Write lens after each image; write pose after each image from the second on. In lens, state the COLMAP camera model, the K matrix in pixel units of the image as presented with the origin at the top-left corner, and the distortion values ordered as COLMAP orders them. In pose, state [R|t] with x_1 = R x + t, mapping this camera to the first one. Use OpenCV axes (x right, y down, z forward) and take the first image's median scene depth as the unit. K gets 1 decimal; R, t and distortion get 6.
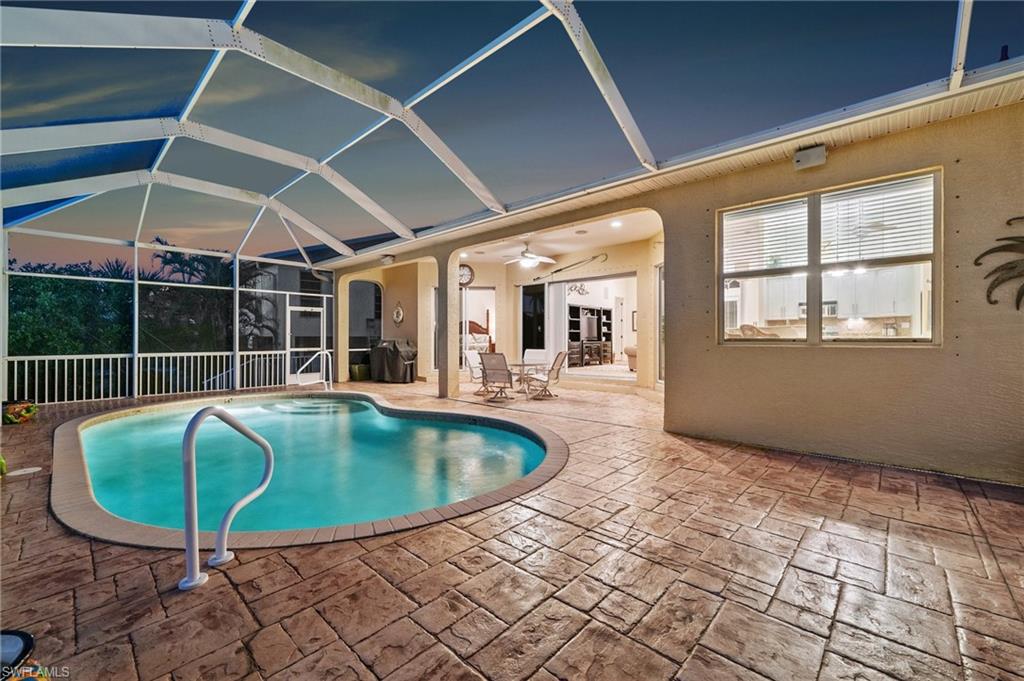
lens RADIAL K [[420.5, 0, 505.9], [0, 420.5, 340.5], [0, 0, 1]] dist [-0.001760, -0.000134]
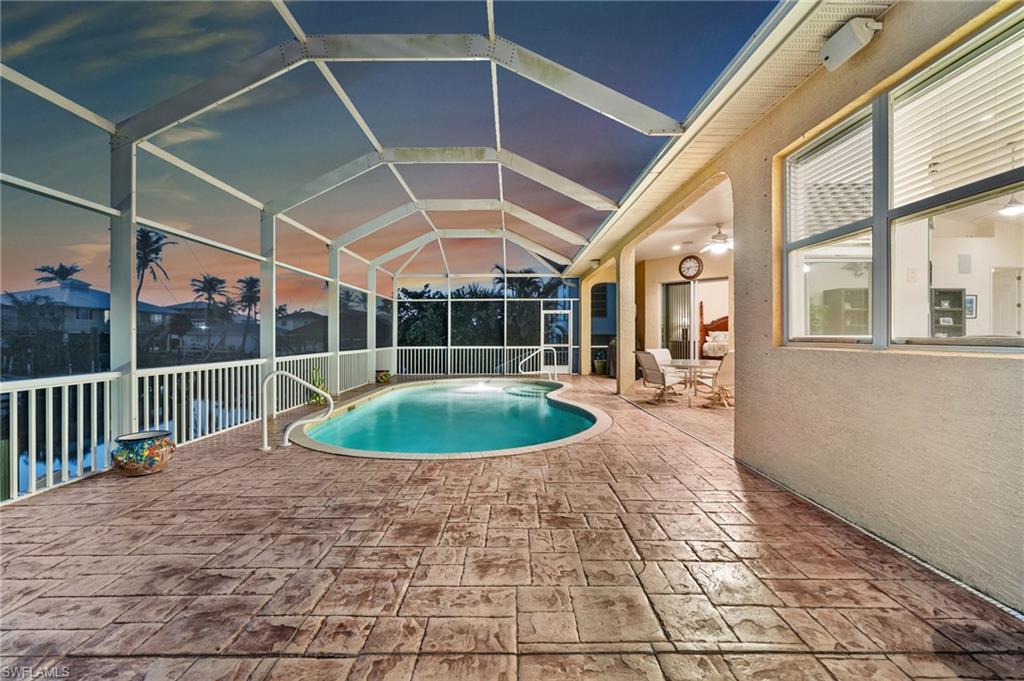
lens RADIAL K [[420.5, 0, 505.9], [0, 420.5, 340.5], [0, 0, 1]] dist [-0.001760, -0.000134]
pose [[0.674979, 0.006612, -0.737807, 0.463333], [-0.001269, 0.999969, 0.007801, -0.003089], [0.737836, -0.004330, 0.674966, 0.120442]]
